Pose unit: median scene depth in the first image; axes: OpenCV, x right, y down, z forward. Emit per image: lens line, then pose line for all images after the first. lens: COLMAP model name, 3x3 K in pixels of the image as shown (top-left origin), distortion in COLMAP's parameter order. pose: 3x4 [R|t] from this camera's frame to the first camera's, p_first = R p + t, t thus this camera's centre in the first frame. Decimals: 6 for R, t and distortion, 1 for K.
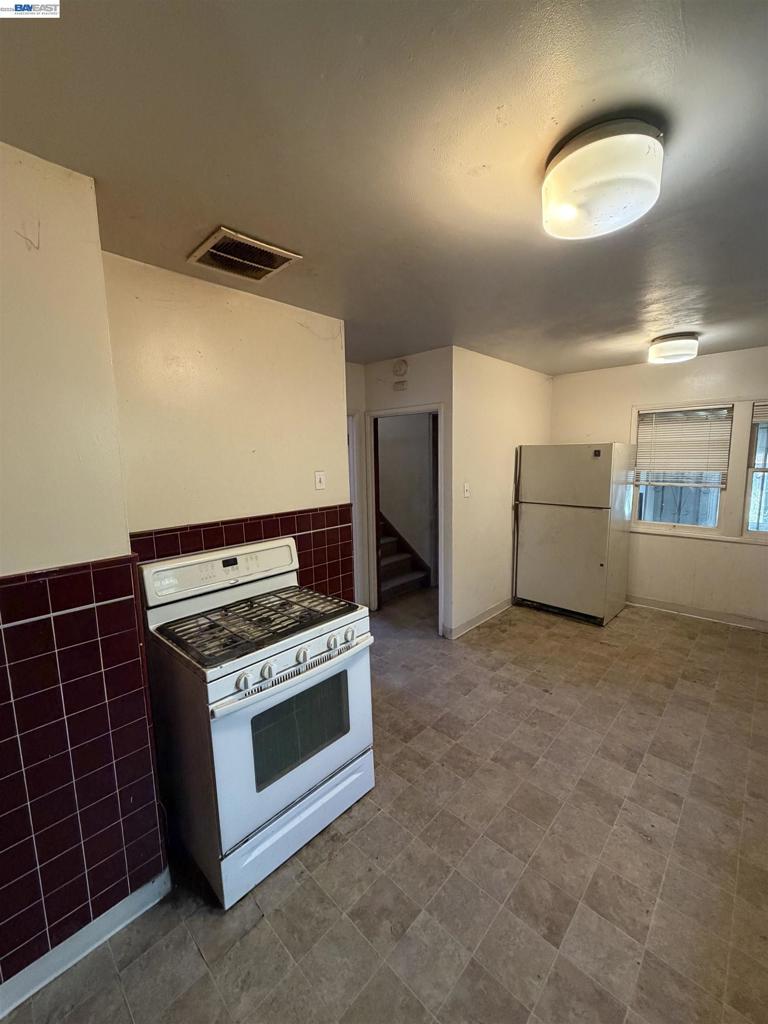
lens RADIAL K [[412.8, 0, 385.2], [0, 412.8, 498.9], [0, 0, 1]] dist [-0.002532, 0.000425]
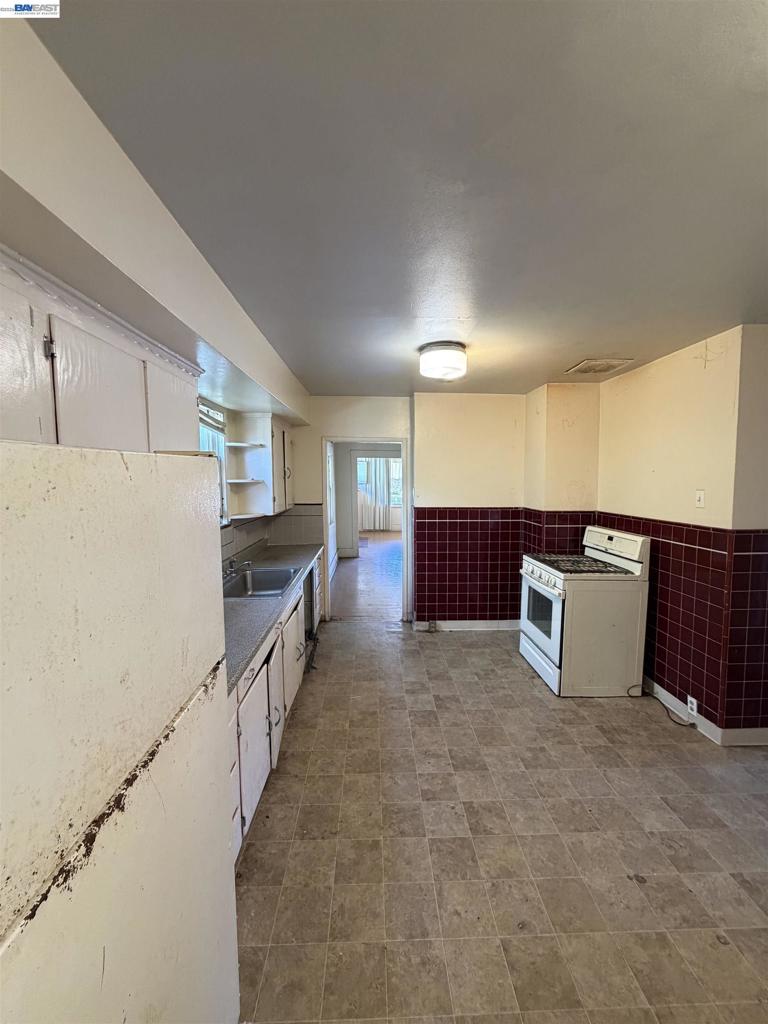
lens RADIAL K [[412.8, 0, 383.4], [0, 412.8, 512.6], [0, 0, 1]] dist [-0.002532, 0.000425]
pose [[-0.704002, 0.092341, -0.704169, 1.424216], [-0.049882, 0.982633, 0.178727, -0.198196], [0.708444, 0.160950, -0.687170, 1.481373]]
